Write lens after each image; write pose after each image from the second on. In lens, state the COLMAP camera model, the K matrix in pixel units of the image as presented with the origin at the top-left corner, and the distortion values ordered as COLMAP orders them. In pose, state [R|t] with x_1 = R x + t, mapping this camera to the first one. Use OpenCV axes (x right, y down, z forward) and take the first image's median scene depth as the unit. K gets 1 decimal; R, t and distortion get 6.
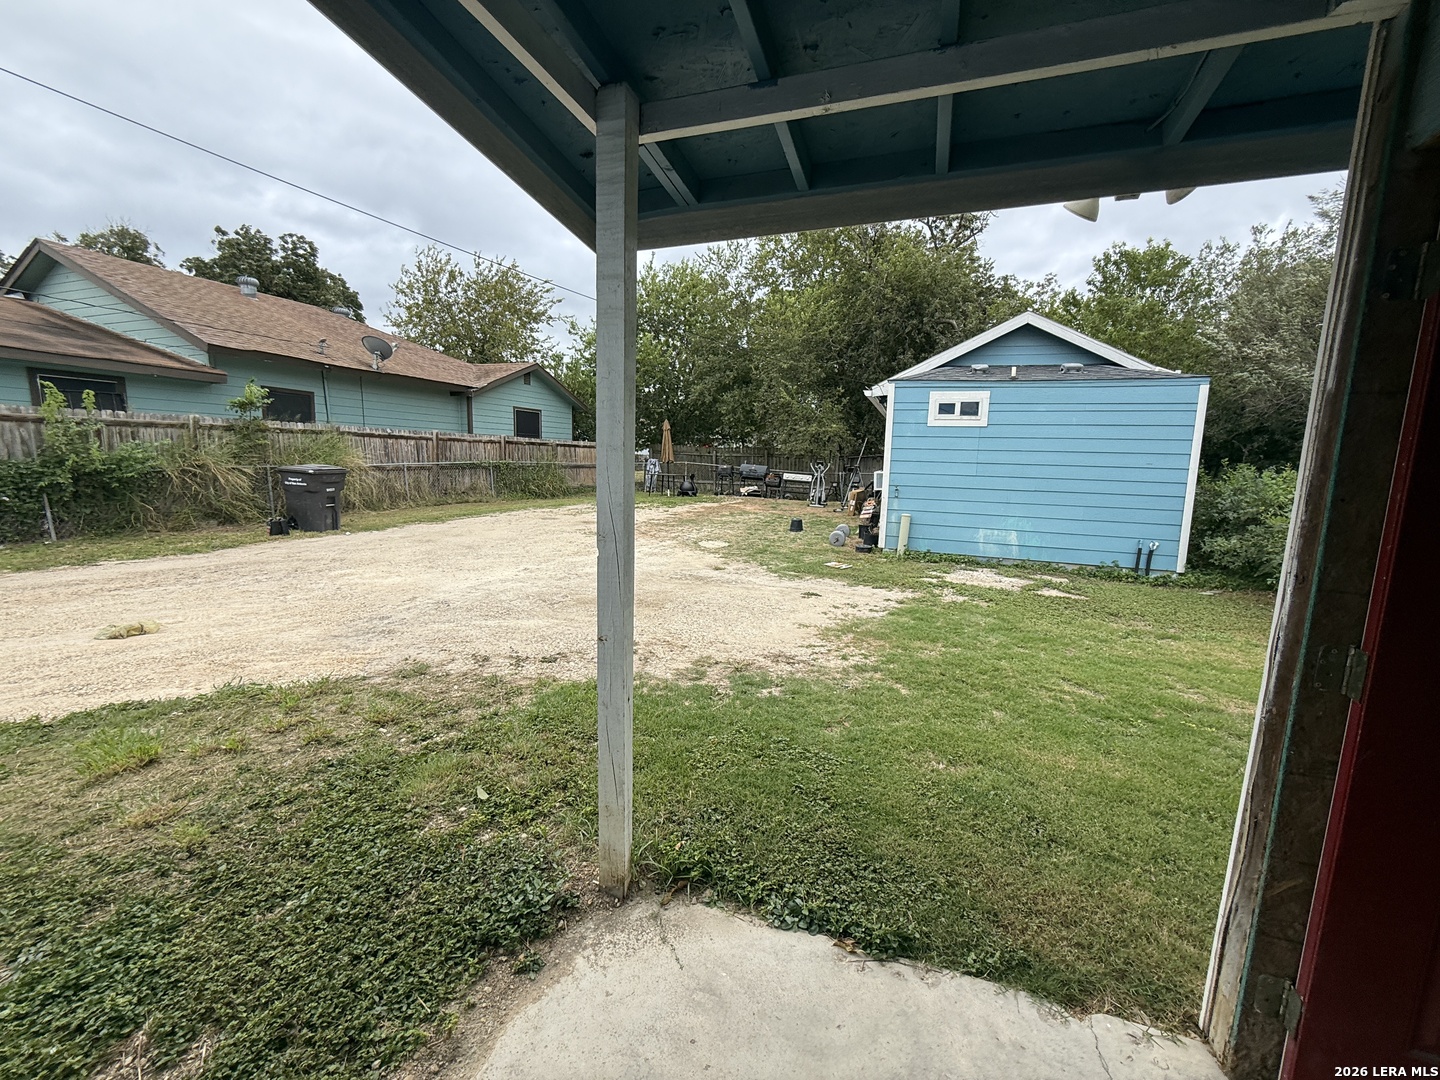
lens RADIAL K [[576.2, 0, 722.4], [0, 576.2, 538.8], [0, 0, 1]] dist [0.002004, -0.000110]
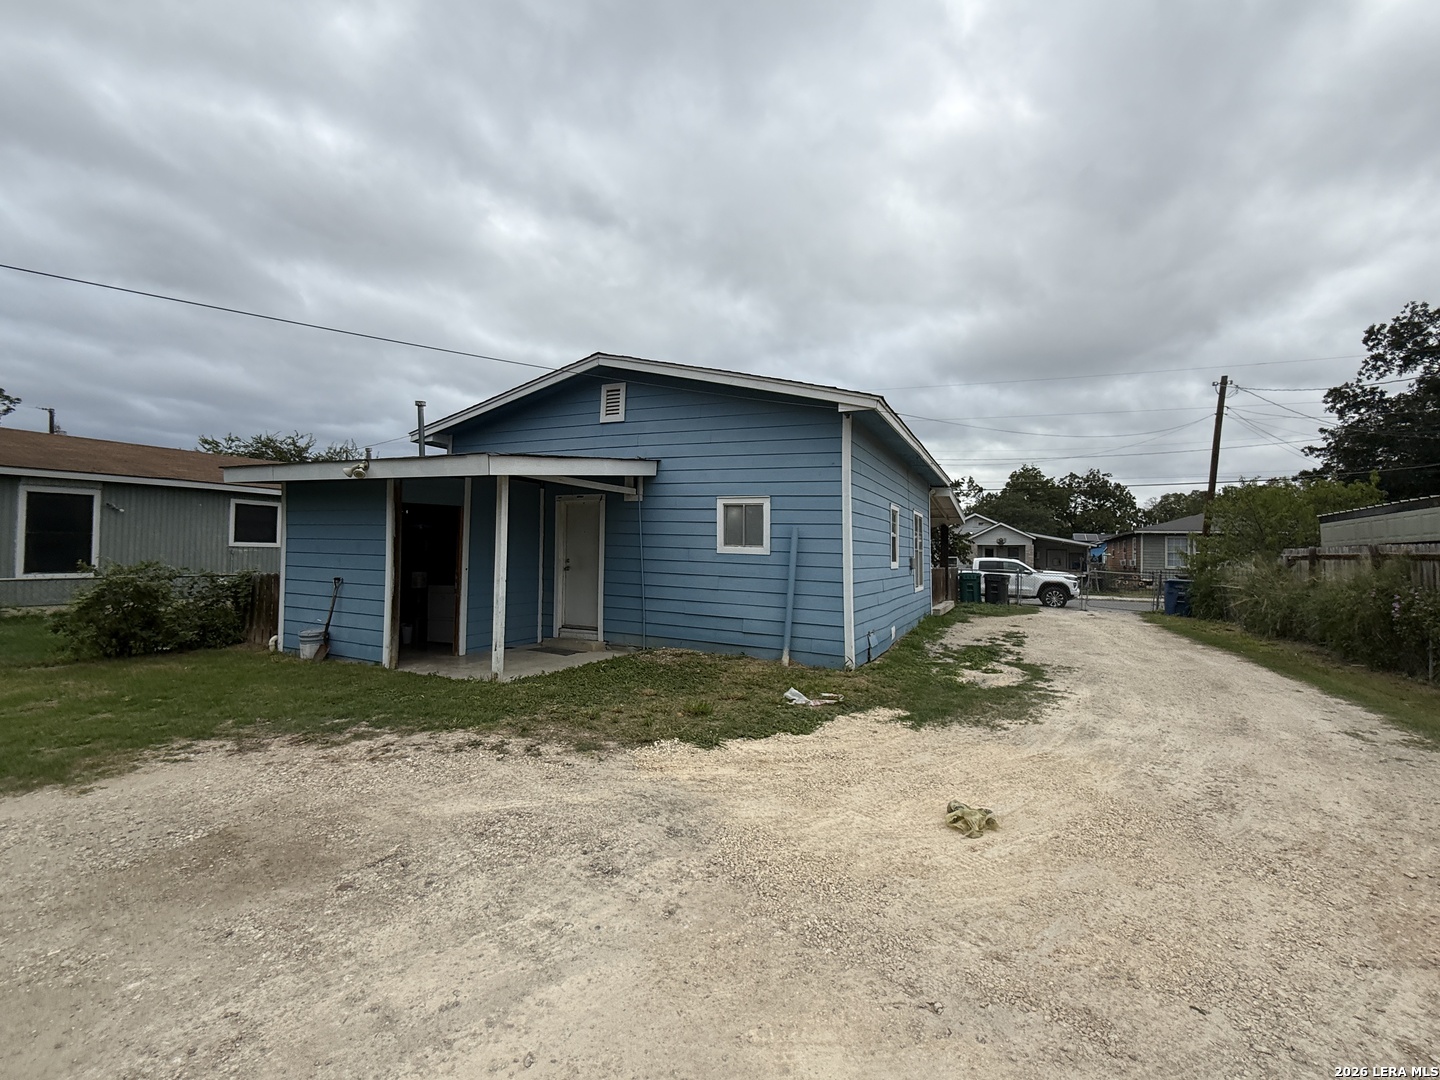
lens RADIAL K [[617.0, 0, 719.9], [0, 617.0, 540.6], [0, 0, 1]] dist [-0.002429, -0.000243]
pose [[-0.991912, -0.048065, 0.117475, -0.445116], [-0.032607, 0.990961, 0.130130, -0.174223], [-0.122668, 0.125247, -0.984513, 1.031299]]
